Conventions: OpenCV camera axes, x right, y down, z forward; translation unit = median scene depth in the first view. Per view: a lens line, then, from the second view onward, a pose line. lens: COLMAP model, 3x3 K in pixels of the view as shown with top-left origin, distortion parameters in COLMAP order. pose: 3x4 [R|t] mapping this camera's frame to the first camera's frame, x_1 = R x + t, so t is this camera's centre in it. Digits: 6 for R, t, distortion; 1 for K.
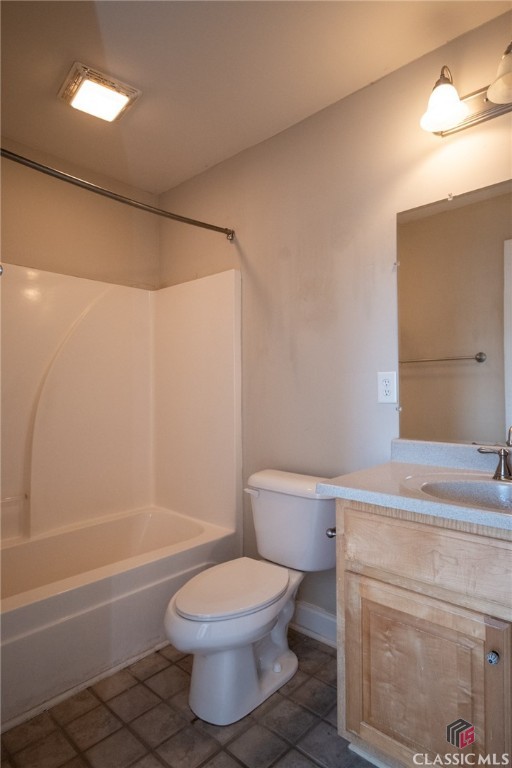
lens RADIAL K [[440.1, 0, 254.9], [0, 440.1, 382.5], [0, 0, 1]] dist [-0.000616, 0.000482]
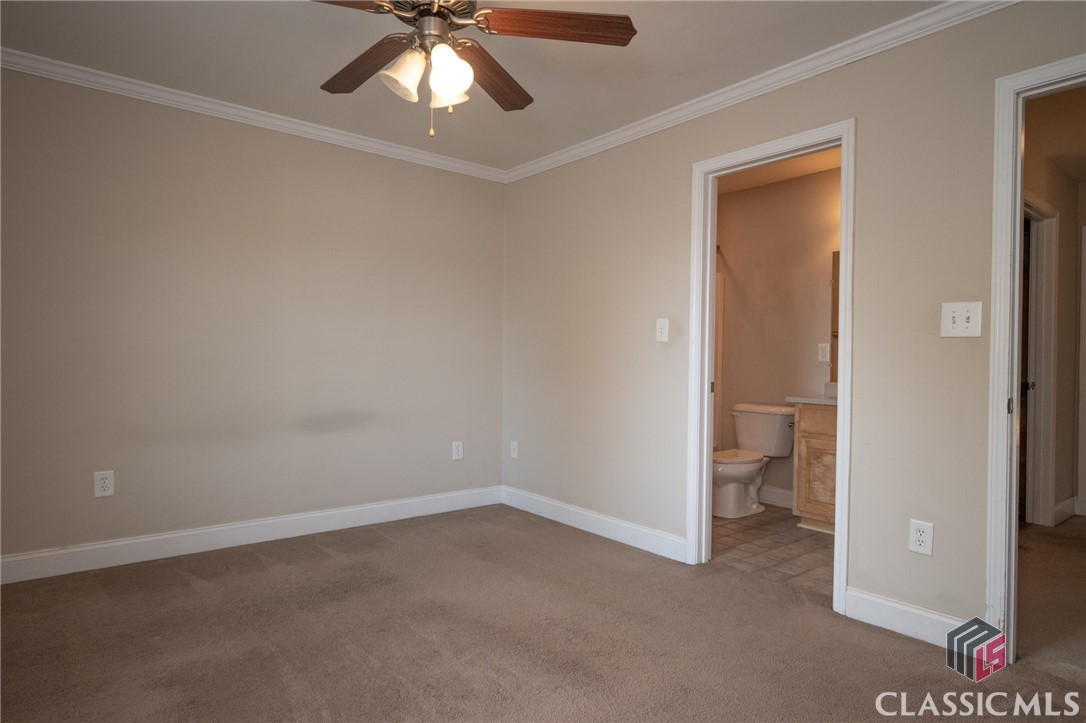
lens RADIAL K [[622.3, 0, 540.1], [0, 622.3, 361.1], [0, 0, 1]] dist [-0.000616, 0.000482]
pose [[0.987924, 0.022297, -0.153328, -0.492628], [-0.018030, 0.999412, 0.029162, -0.008549], [0.153888, -0.026046, 0.987745, -1.840359]]
